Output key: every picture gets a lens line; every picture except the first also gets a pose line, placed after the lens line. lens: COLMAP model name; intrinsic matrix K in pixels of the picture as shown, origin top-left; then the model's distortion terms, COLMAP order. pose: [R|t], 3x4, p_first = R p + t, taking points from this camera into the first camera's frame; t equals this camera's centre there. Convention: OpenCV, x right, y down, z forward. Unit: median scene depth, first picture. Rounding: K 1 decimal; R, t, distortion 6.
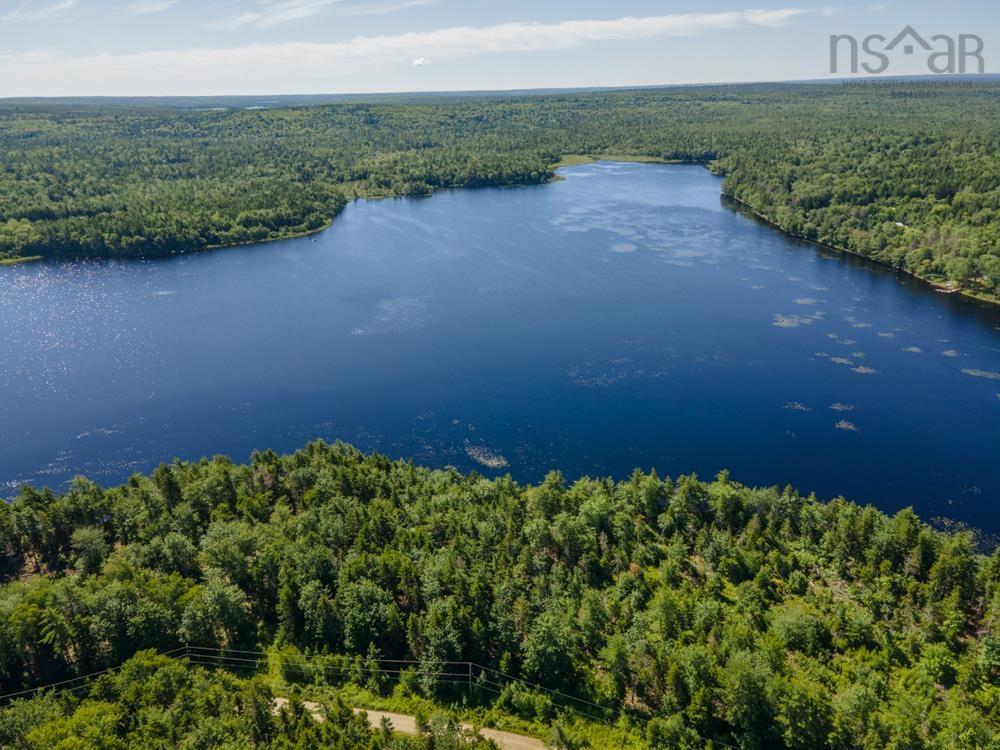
lens RADIAL K [[718.5, 0, 500.0], [0, 718.5, 375.0], [0, 0, 1]] dist [0.034684, 0.006679]
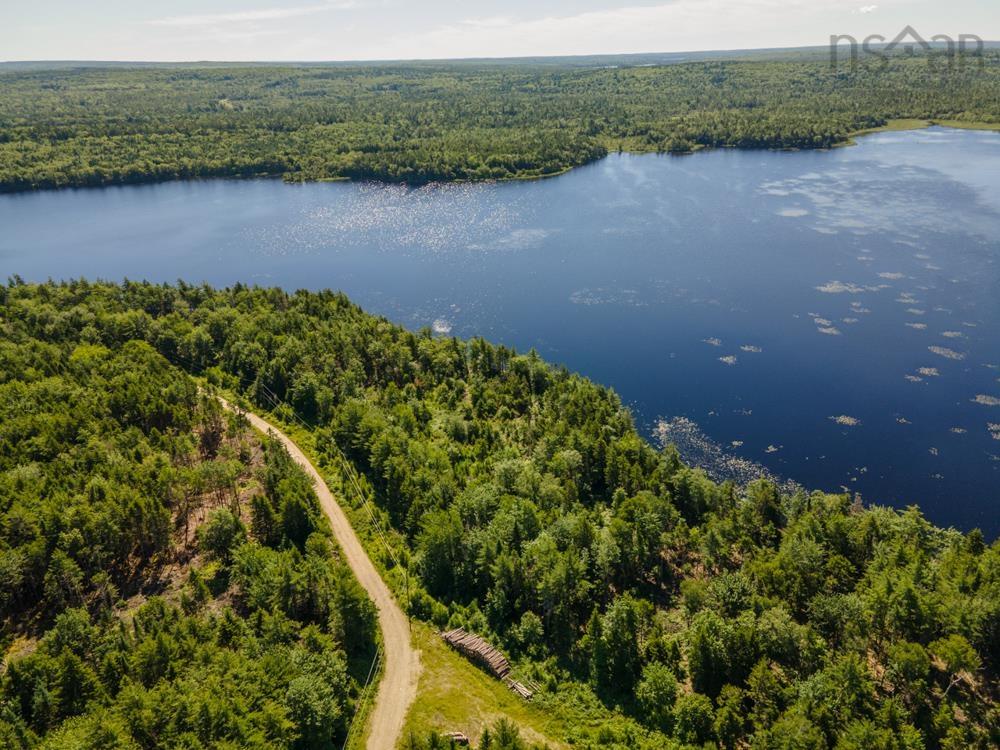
lens RADIAL K [[718.5, 0, 500.0], [0, 718.5, 375.0], [0, 0, 1]] dist [0.034684, 0.006679]
pose [[0.861438, 0.206415, -0.464023, 0.305684], [-0.182500, 0.978463, 0.096454, 0.021079], [0.473939, 0.001595, 0.880556, -0.076360]]
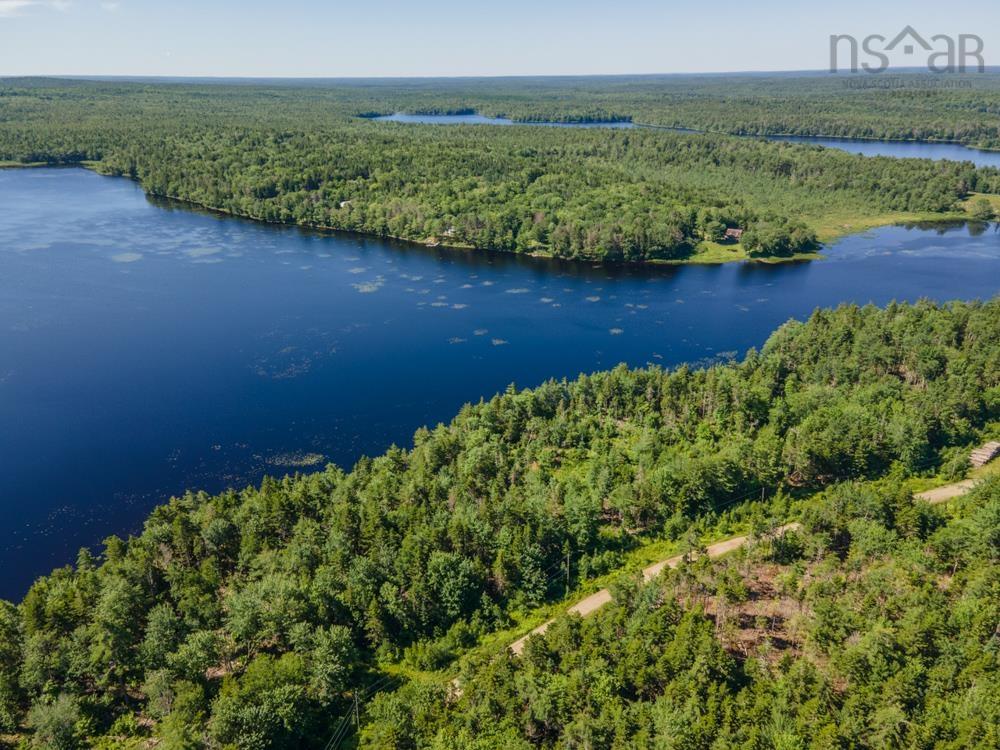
lens RADIAL K [[718.5, 0, 500.0], [0, 718.5, 375.0], [0, 0, 1]] dist [0.034684, 0.006679]
pose [[0.632775, -0.280320, 0.721815, -0.233425], [0.279662, 0.951986, 0.124545, -0.017415], [-0.722070, 0.123055, 0.680788, 0.059746]]
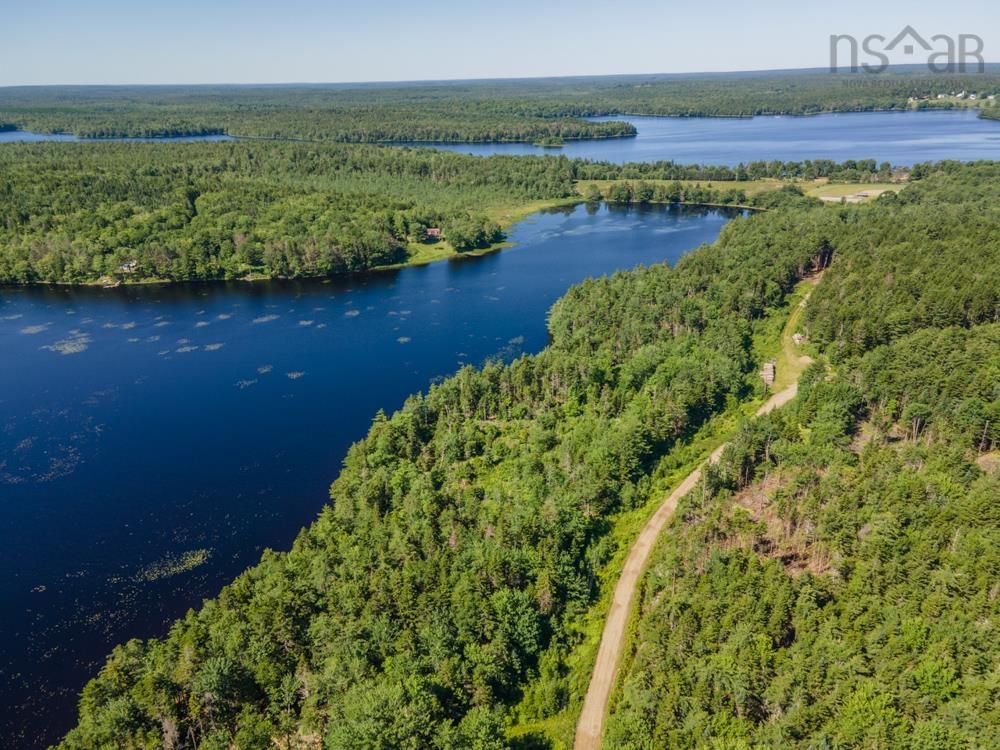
lens RADIAL K [[718.4, 0, 500.7], [0, 718.4, 364.2], [0, 0, 1]] dist [0.041583, 0.008258]
pose [[0.128820, -0.345154, 0.929663, -0.280552], [0.383108, 0.882012, 0.274377, -0.069741], [-0.914677, 0.320816, 0.245852, 0.195195]]
